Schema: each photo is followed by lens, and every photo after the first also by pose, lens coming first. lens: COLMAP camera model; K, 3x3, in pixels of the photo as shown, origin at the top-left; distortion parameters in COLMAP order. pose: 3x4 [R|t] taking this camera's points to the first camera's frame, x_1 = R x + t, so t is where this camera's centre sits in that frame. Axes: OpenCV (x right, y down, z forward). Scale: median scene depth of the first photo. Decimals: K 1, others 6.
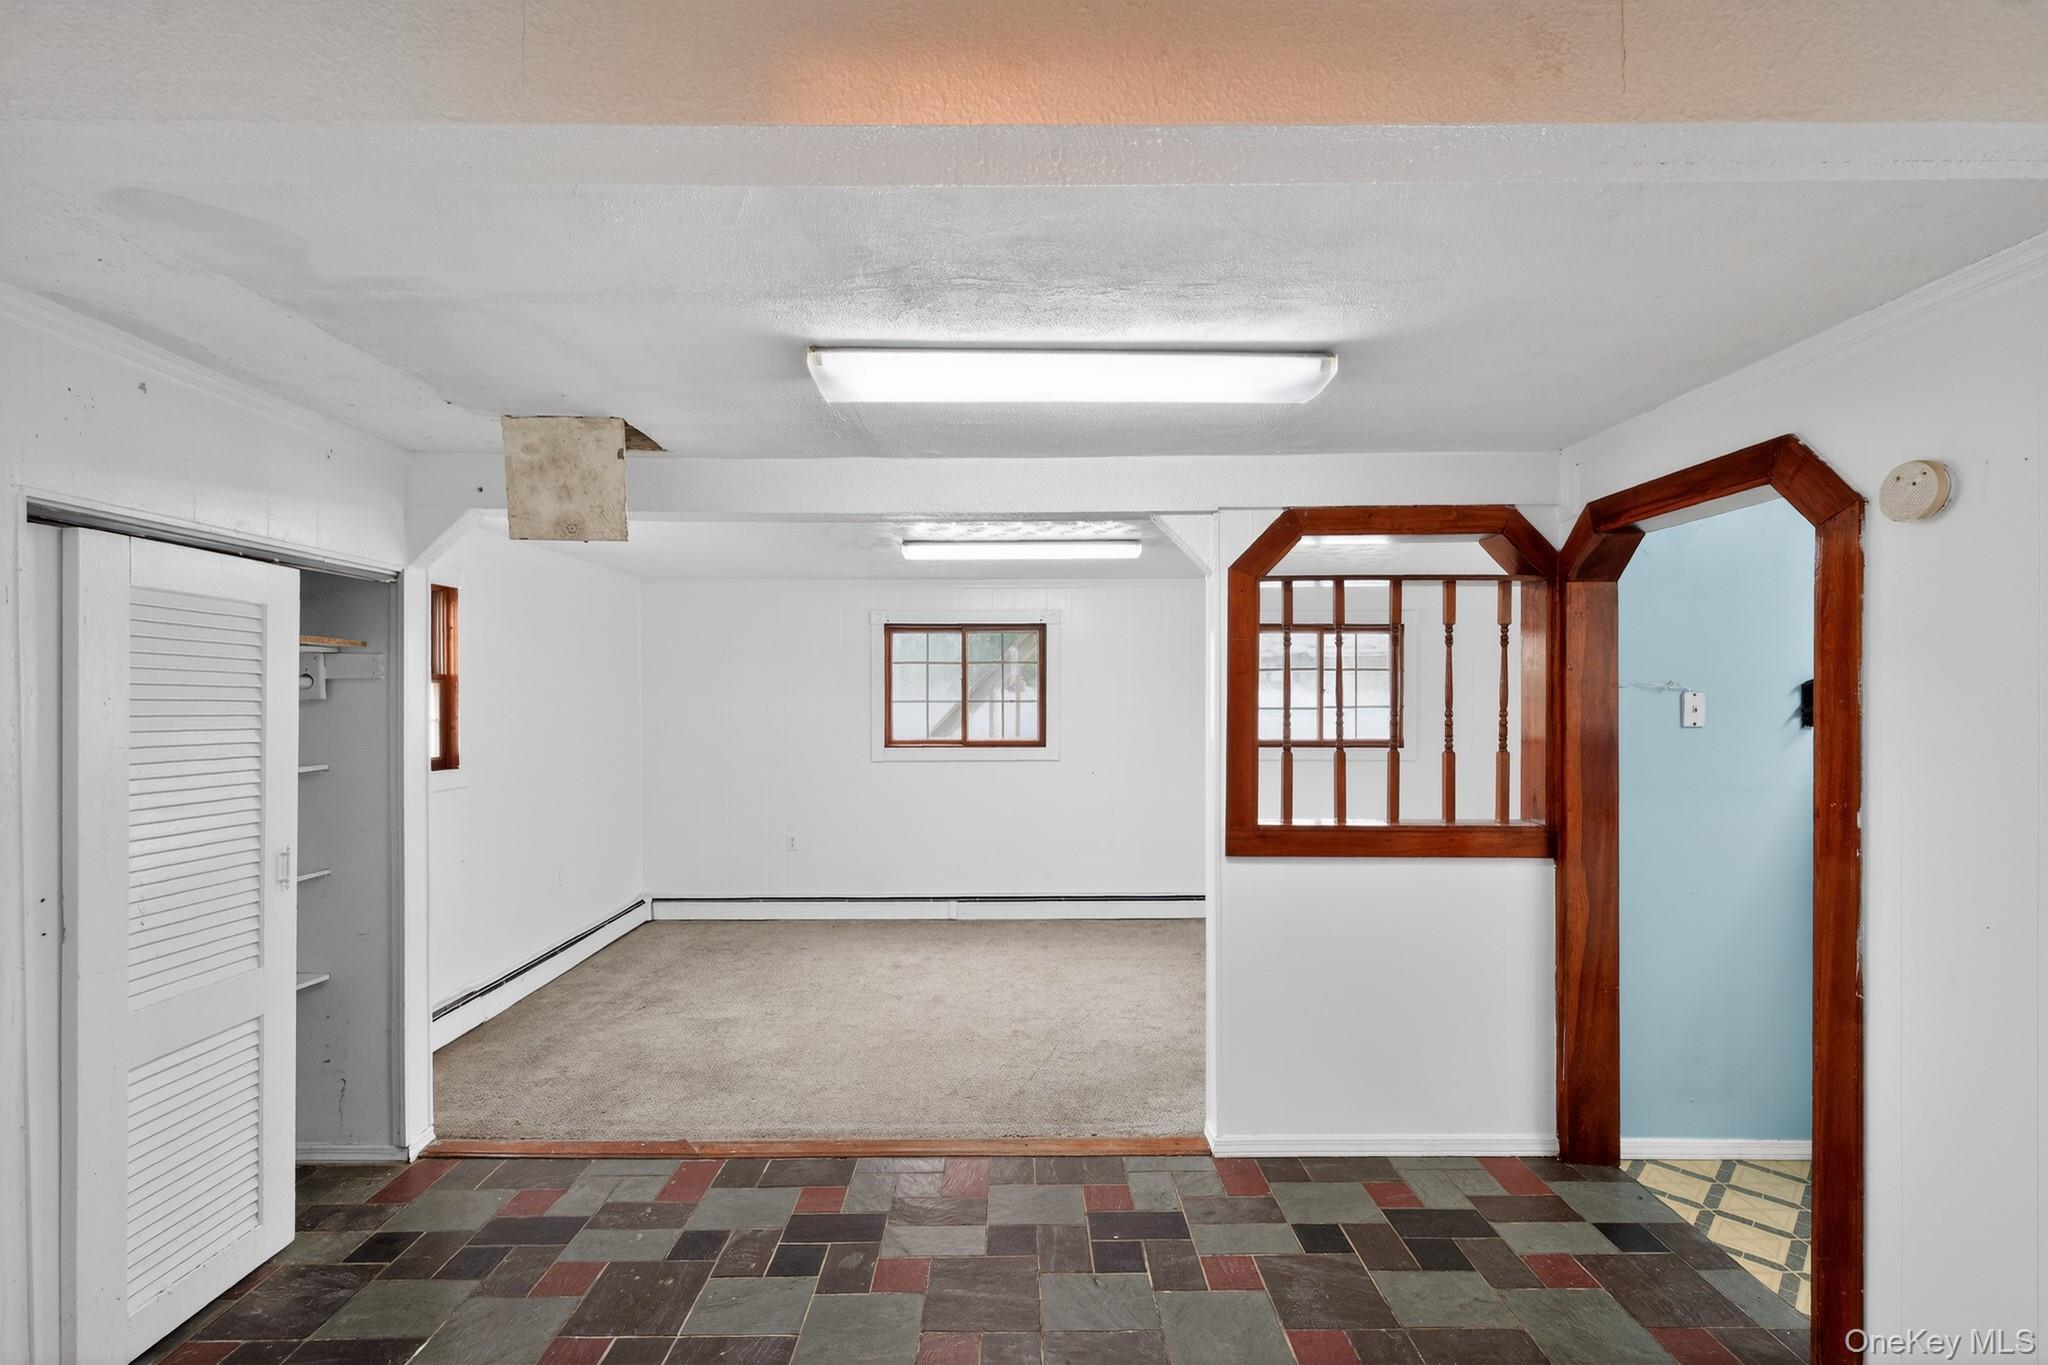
lens RADIAL K [[909.5, 0, 1031.9], [0, 909.5, 696.3], [0, 0, 1]] dist [0.007242, -0.001098]
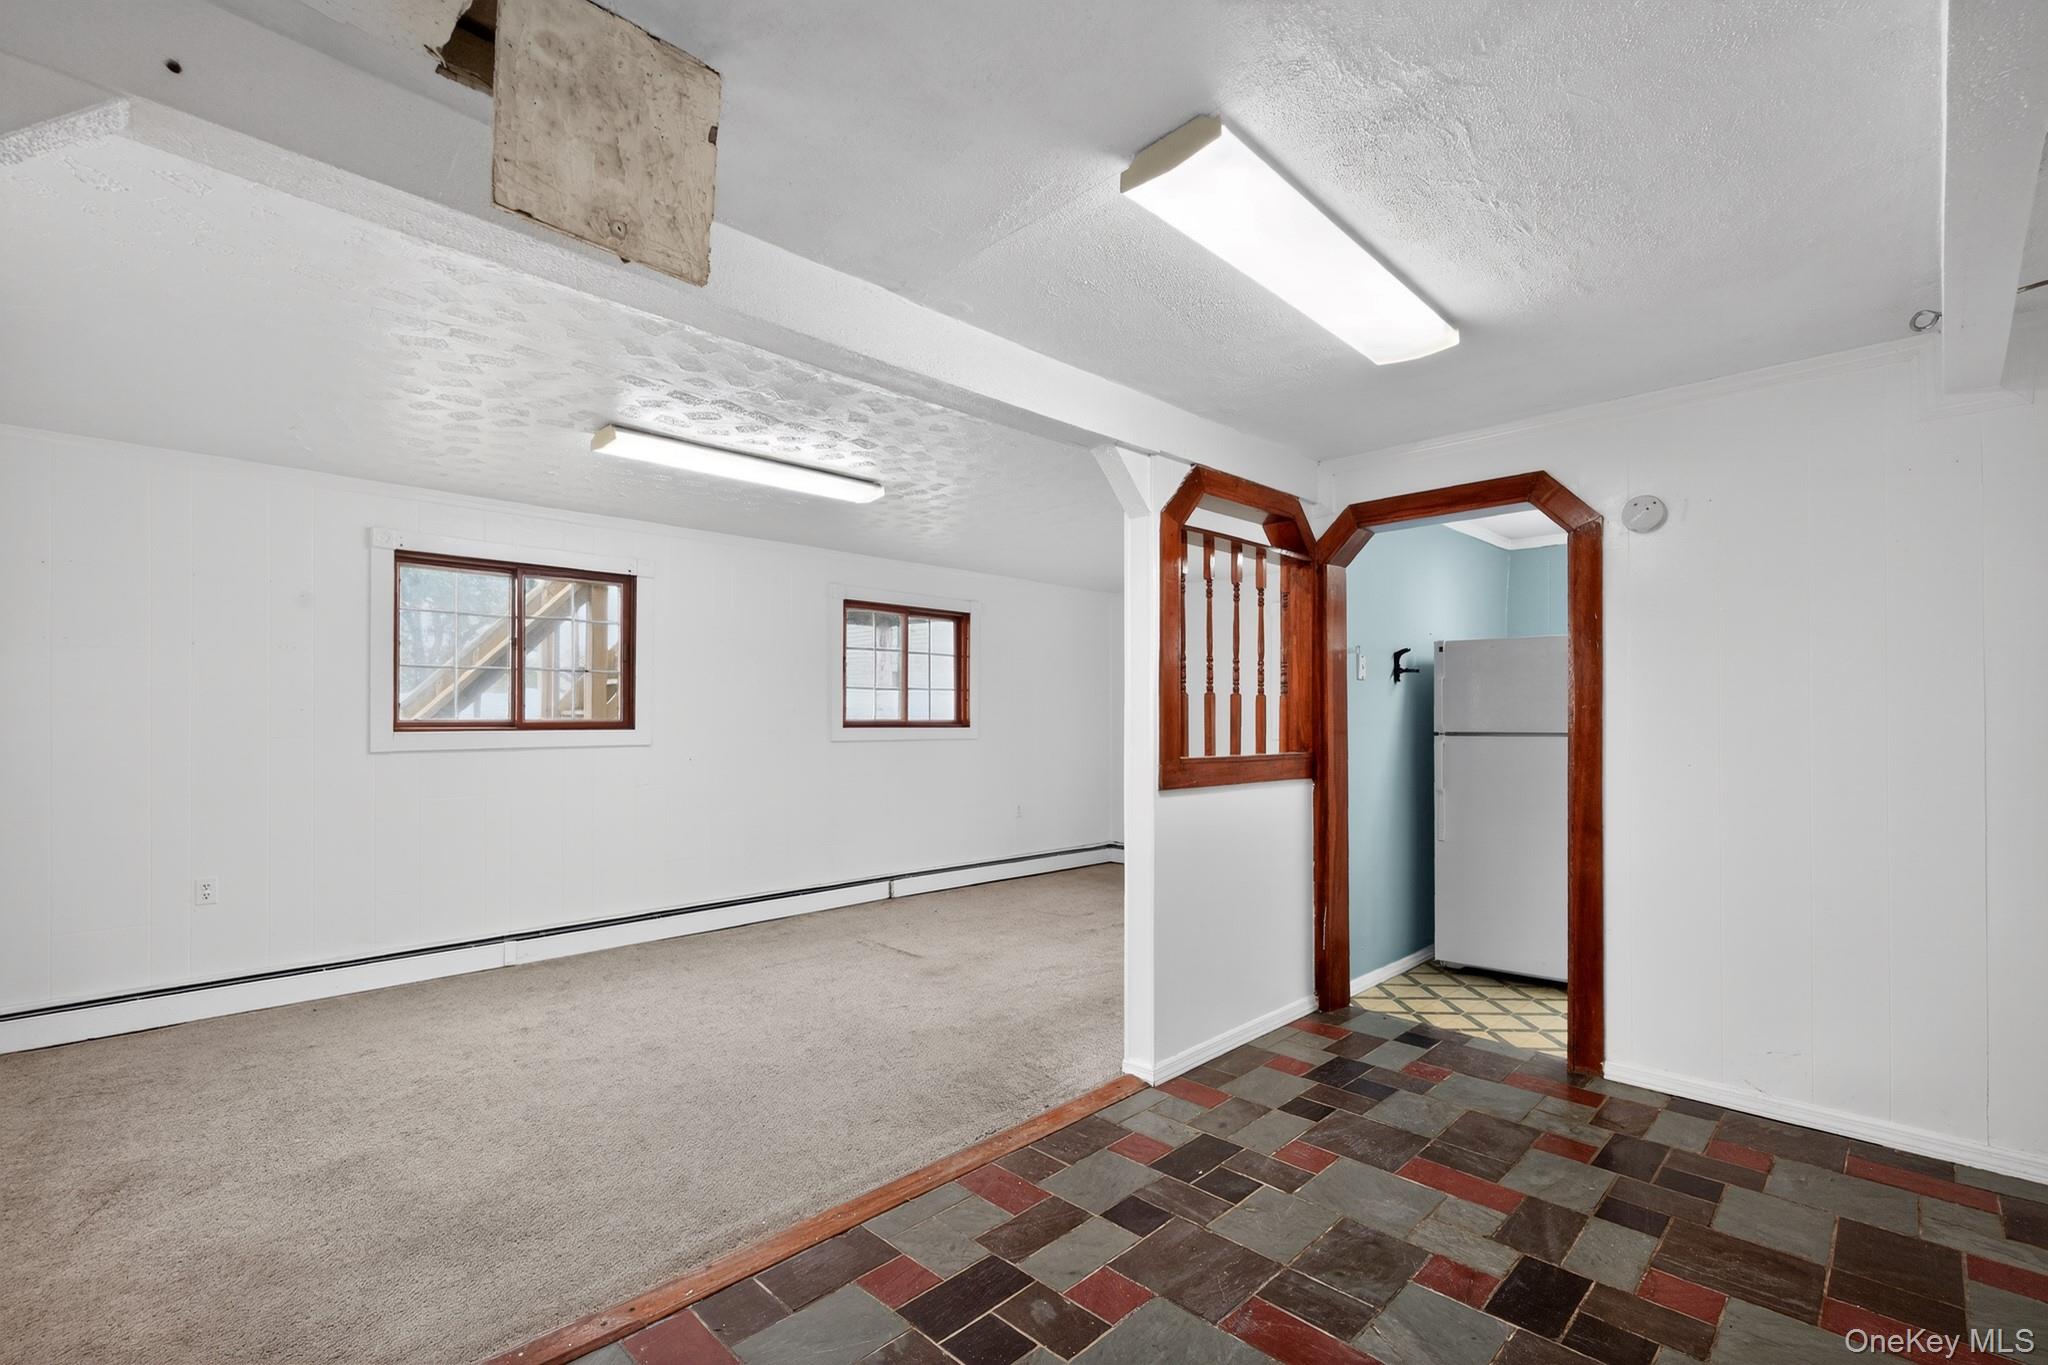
lens RADIAL K [[909.5, 0, 1025.4], [0, 909.5, 711.6], [0, 0, 1]] dist [0.007242, -0.001098]
pose [[0.707223, 0.009300, 0.706930, -0.628734], [-0.001586, 0.999932, -0.011569, 0.099689], [-0.706989, 0.007061, 0.707189, 0.382903]]
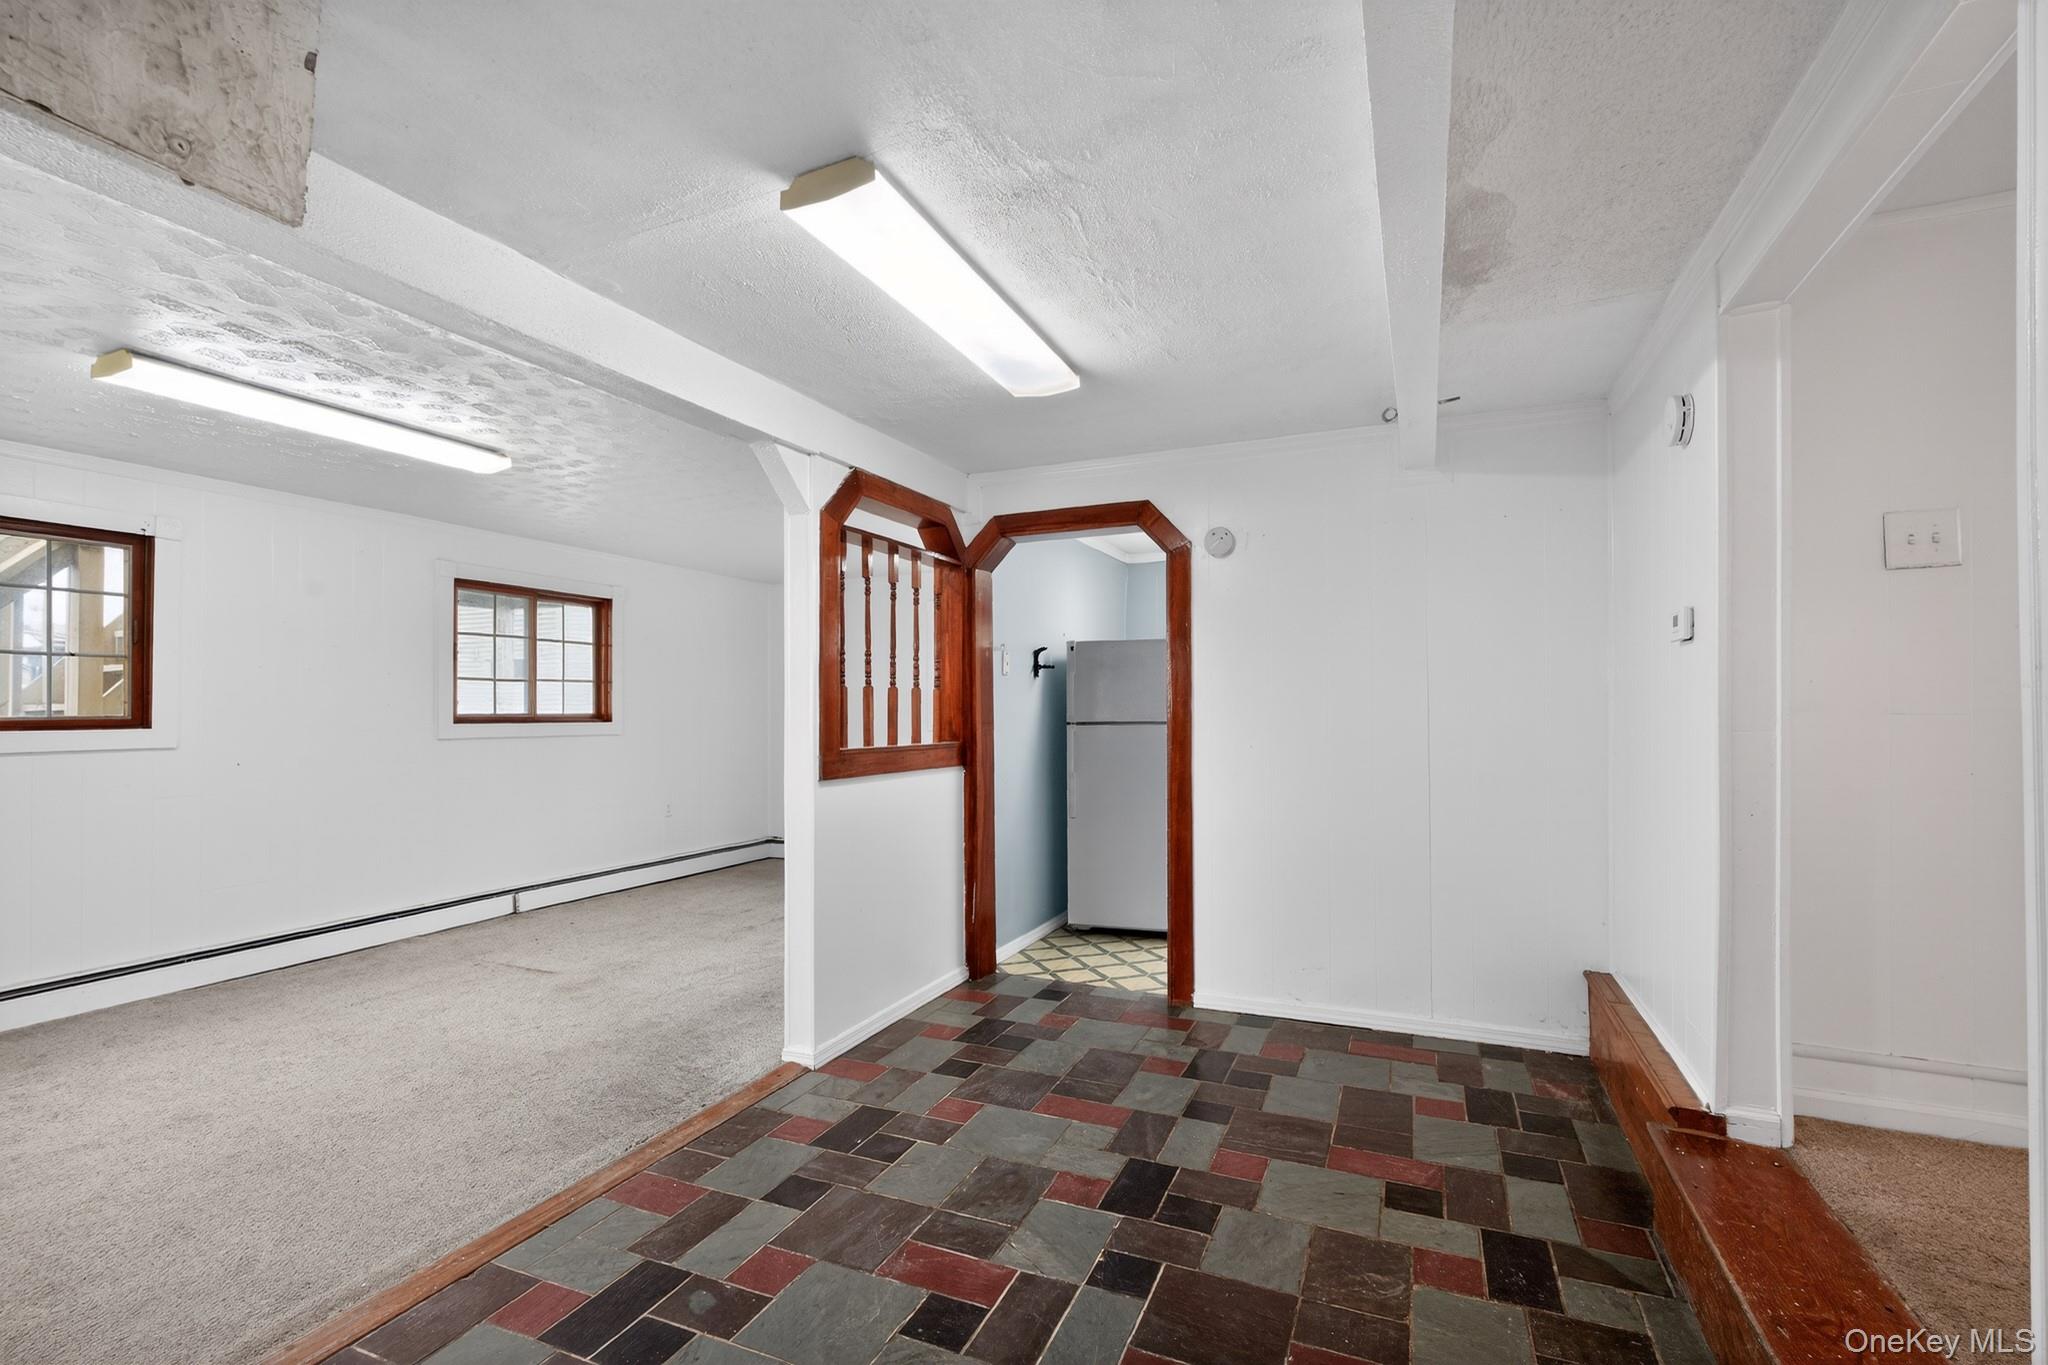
lens RADIAL K [[909.5, 0, 1031.7], [0, 909.5, 699.3], [0, 0, 1]] dist [0.007242, -0.001098]
pose [[0.398400, 0.012689, 0.917124, -0.667329], [0.005671, 0.999851, -0.016297, 0.100430], [-0.917194, 0.011694, 0.398269, 0.354871]]
